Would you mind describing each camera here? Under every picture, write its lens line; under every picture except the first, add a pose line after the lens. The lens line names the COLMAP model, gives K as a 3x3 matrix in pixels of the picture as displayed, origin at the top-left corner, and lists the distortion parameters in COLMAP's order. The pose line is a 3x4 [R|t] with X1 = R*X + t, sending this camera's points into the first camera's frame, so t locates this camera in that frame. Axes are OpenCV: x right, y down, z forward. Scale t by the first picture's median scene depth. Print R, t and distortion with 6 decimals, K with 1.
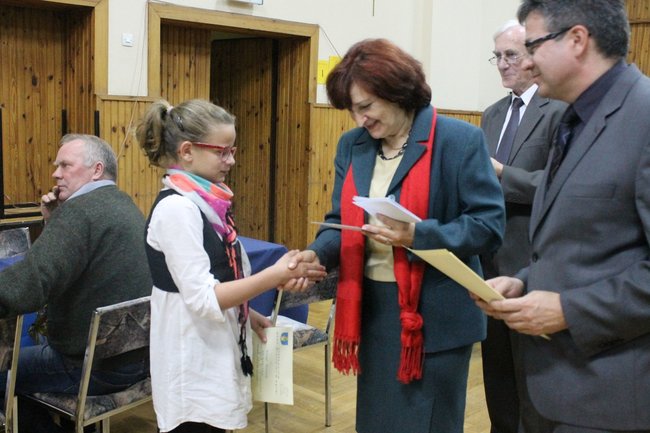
lens RADIAL K [[751.2, 0, 324.9], [0, 751.2, 208.2], [0, 0, 1]] dist [-0.145520, 0.382019]
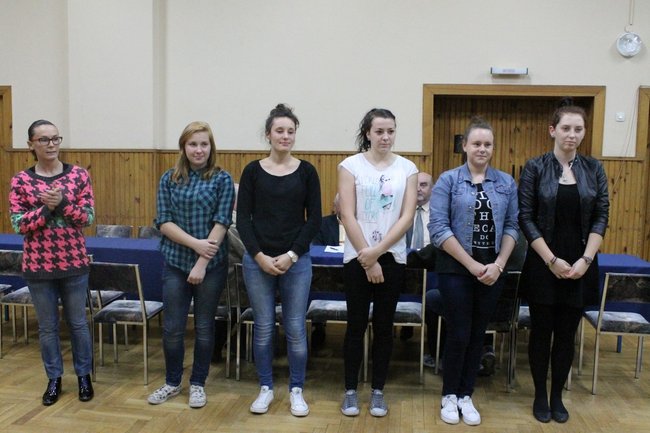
lens RADIAL K [[614.4, 0, 325.0], [0, 614.4, 216.5], [0, 0, 1]] dist [-0.142070, 0.186919]
pose [[0.592179, 0.063055, -0.803336, 0.321691], [-0.097554, 0.995211, 0.006203, 0.007501], [0.799880, 0.074695, 0.595494, -0.104537]]
